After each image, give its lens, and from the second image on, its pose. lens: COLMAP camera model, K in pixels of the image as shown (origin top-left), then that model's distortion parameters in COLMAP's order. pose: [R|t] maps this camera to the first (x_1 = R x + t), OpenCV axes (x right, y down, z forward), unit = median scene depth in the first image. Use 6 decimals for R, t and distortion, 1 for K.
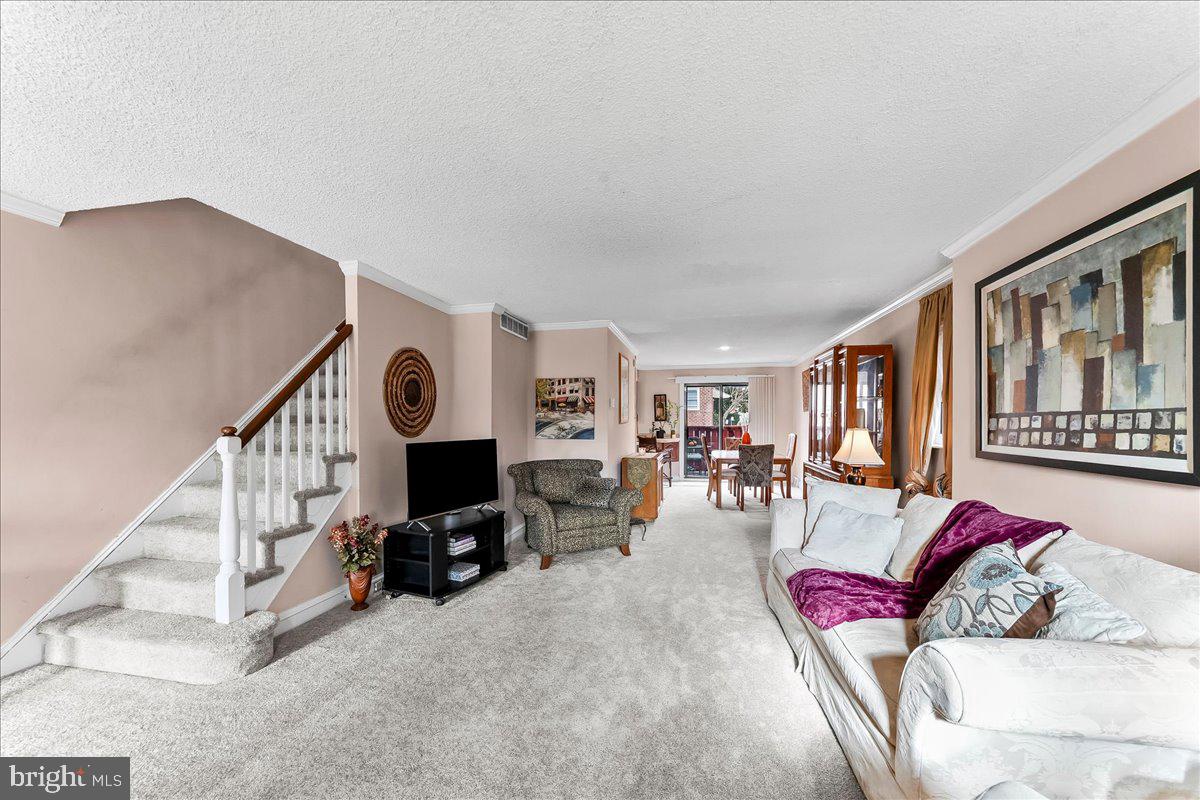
lens RADIAL K [[463.0, 0, 585.8], [0, 463.0, 426.2], [0, 0, 1]] dist [0.000475, 0.000300]
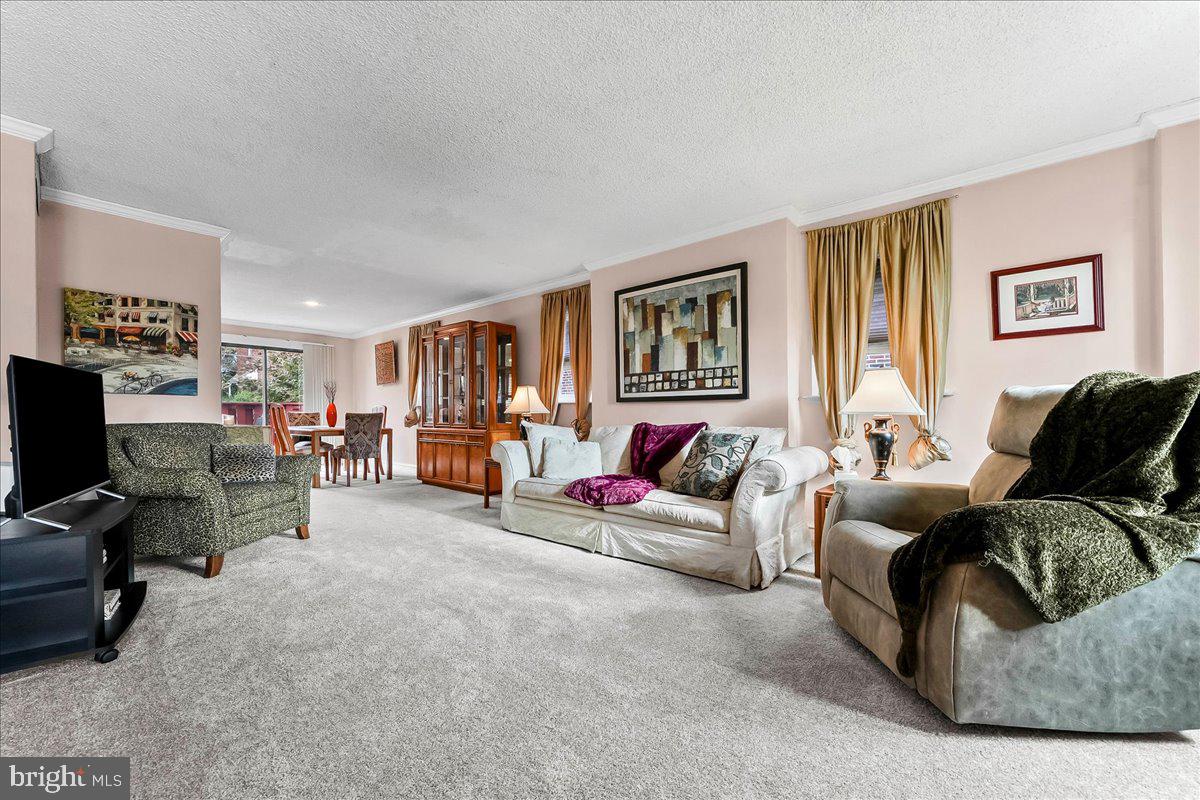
lens RADIAL K [[494.7, 0, 595.6], [0, 494.7, 414.4], [0, 0, 1]] dist [0.001560, 0.000321]
pose [[0.478190, 0.007936, 0.878221, -0.756188], [0.003705, 0.999932, -0.011053, 0.146070], [-0.878249, 0.008539, 0.478128, 0.303535]]
